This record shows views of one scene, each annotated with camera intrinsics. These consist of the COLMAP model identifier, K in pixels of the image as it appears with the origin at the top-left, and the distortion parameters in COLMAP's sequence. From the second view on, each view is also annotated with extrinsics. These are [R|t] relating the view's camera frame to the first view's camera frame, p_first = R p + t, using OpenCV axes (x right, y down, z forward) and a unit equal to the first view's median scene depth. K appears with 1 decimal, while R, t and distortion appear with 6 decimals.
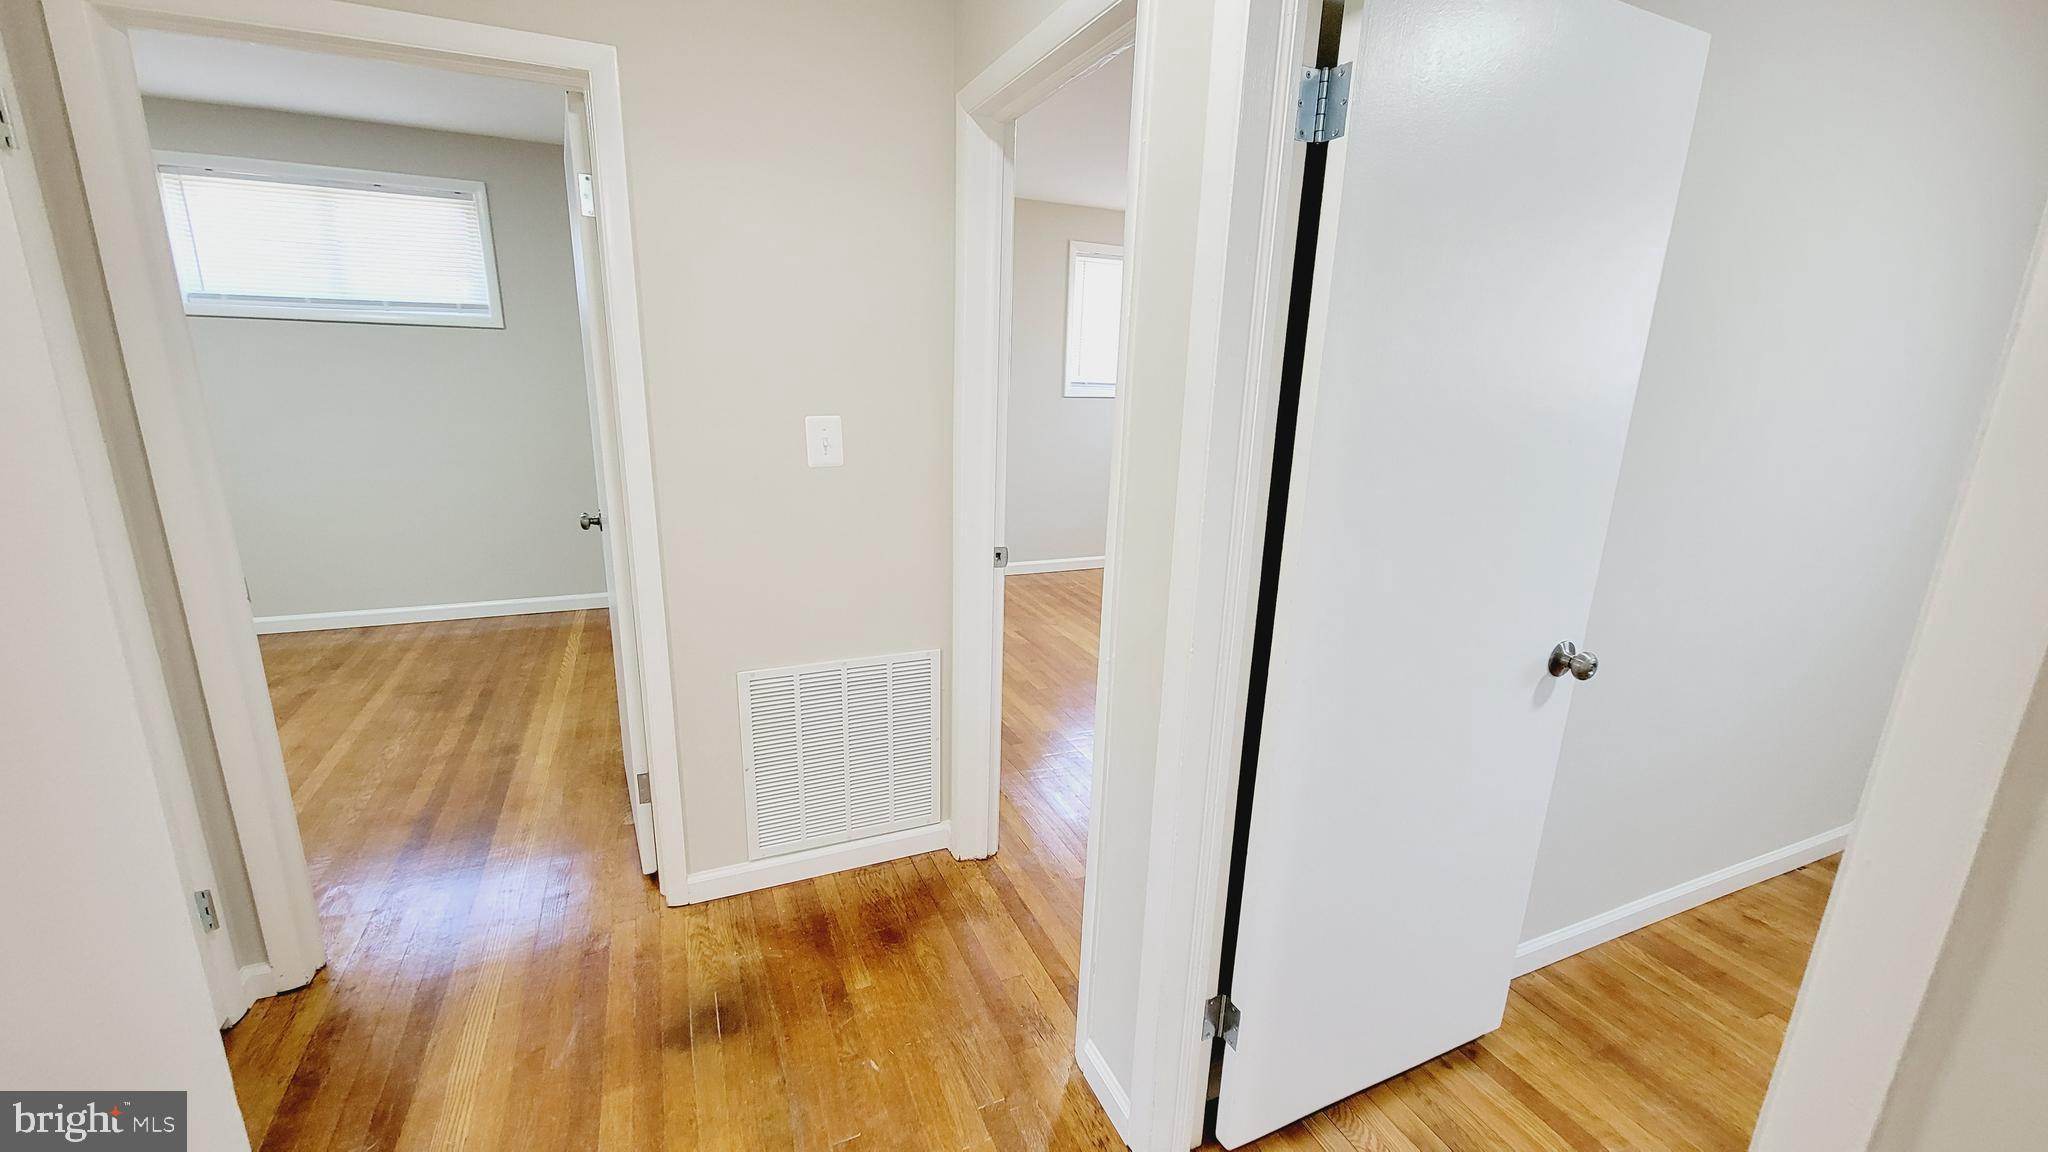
lens RADIAL K [[831.1, 0, 1021.6], [0, 831.1, 576.3], [0, 0, 1]] dist [-0.000534, -0.000189]
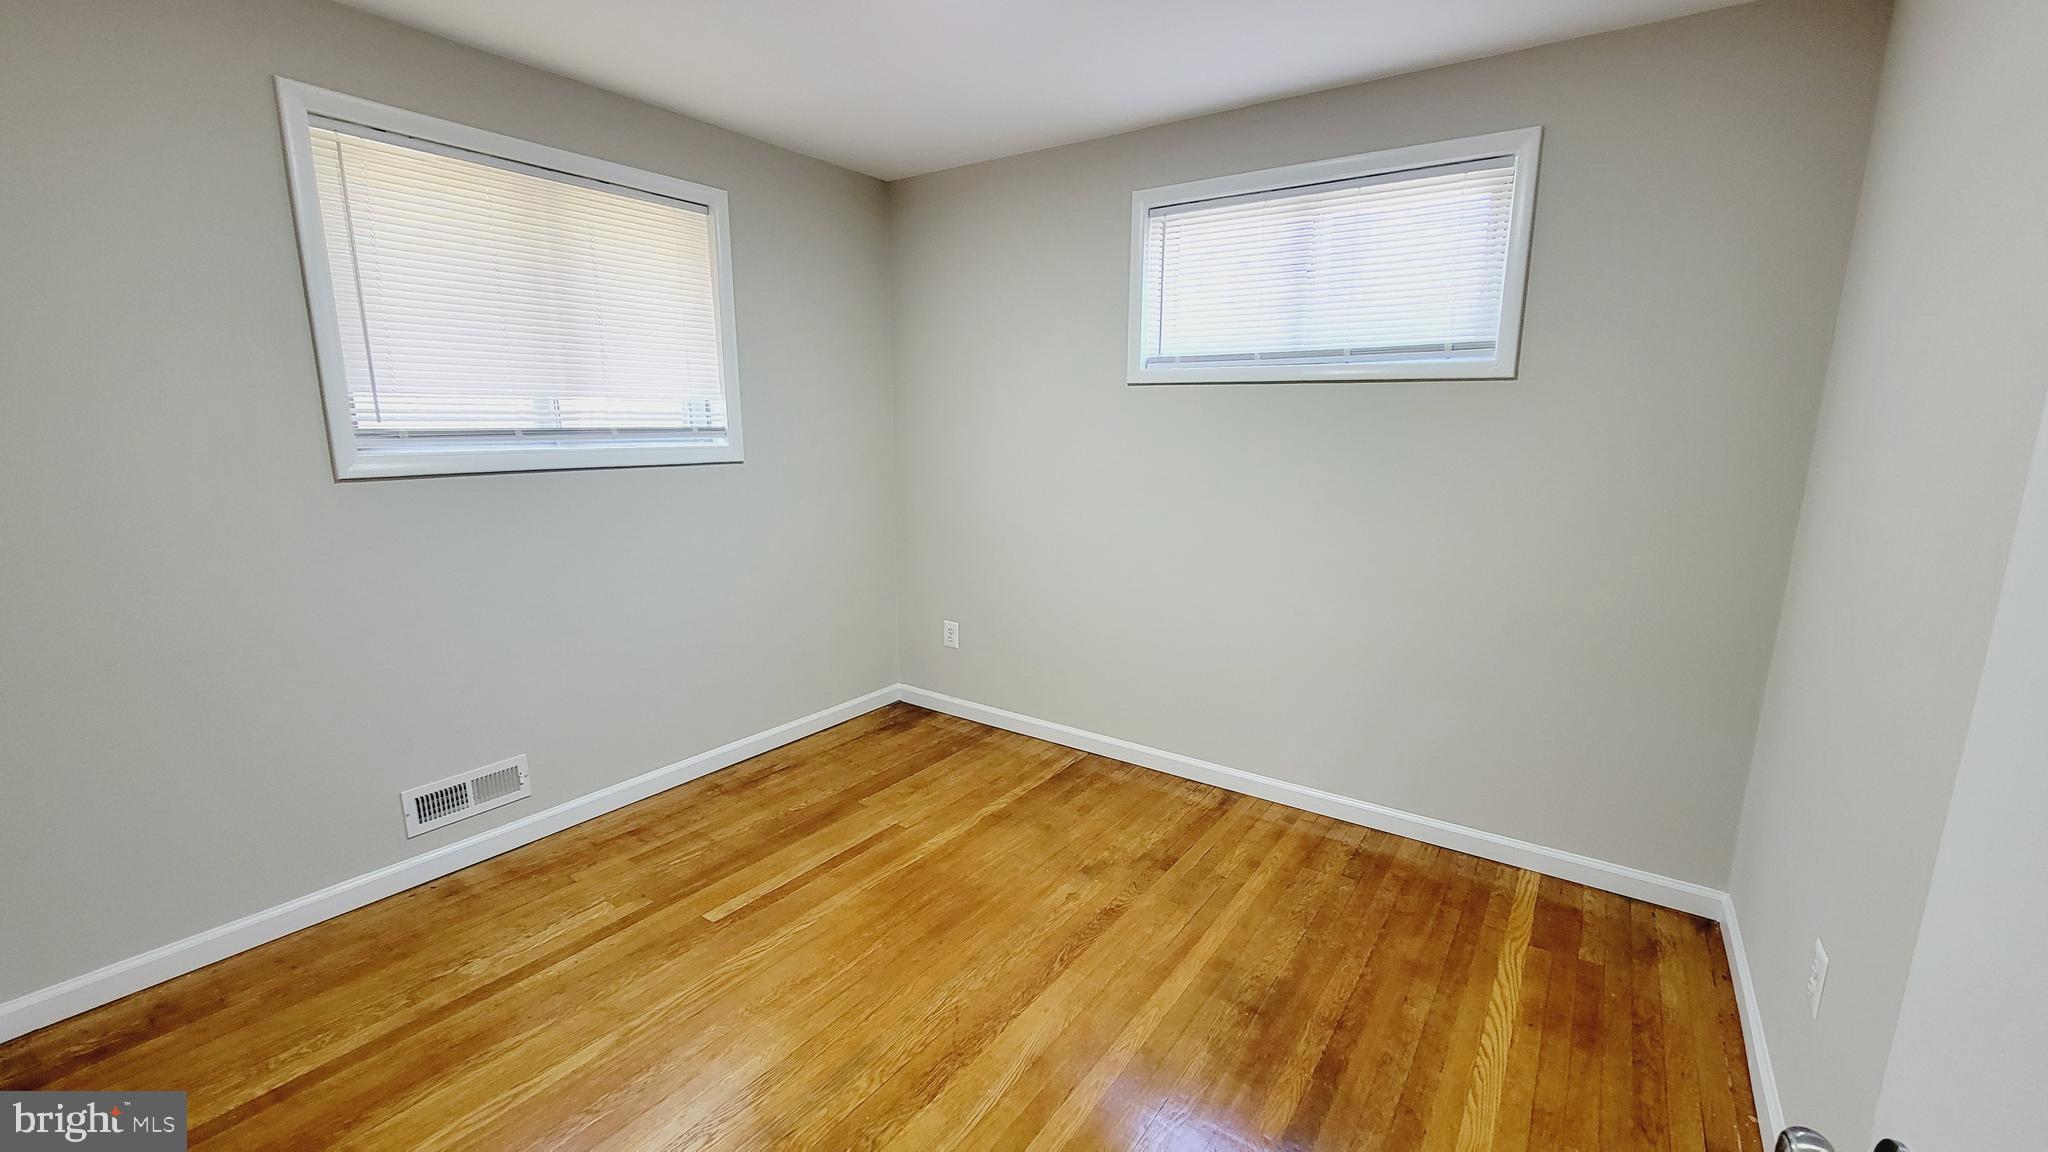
lens RADIAL K [[831.1, 0, 1023.8], [0, 831.1, 579.2], [0, 0, 1]] dist [-0.000534, -0.000189]
pose [[0.511739, 0.141311, -0.847440, -0.300079], [-0.207280, 0.977550, 0.037838, -0.119071], [0.833761, 0.156295, 0.529541, 0.451117]]
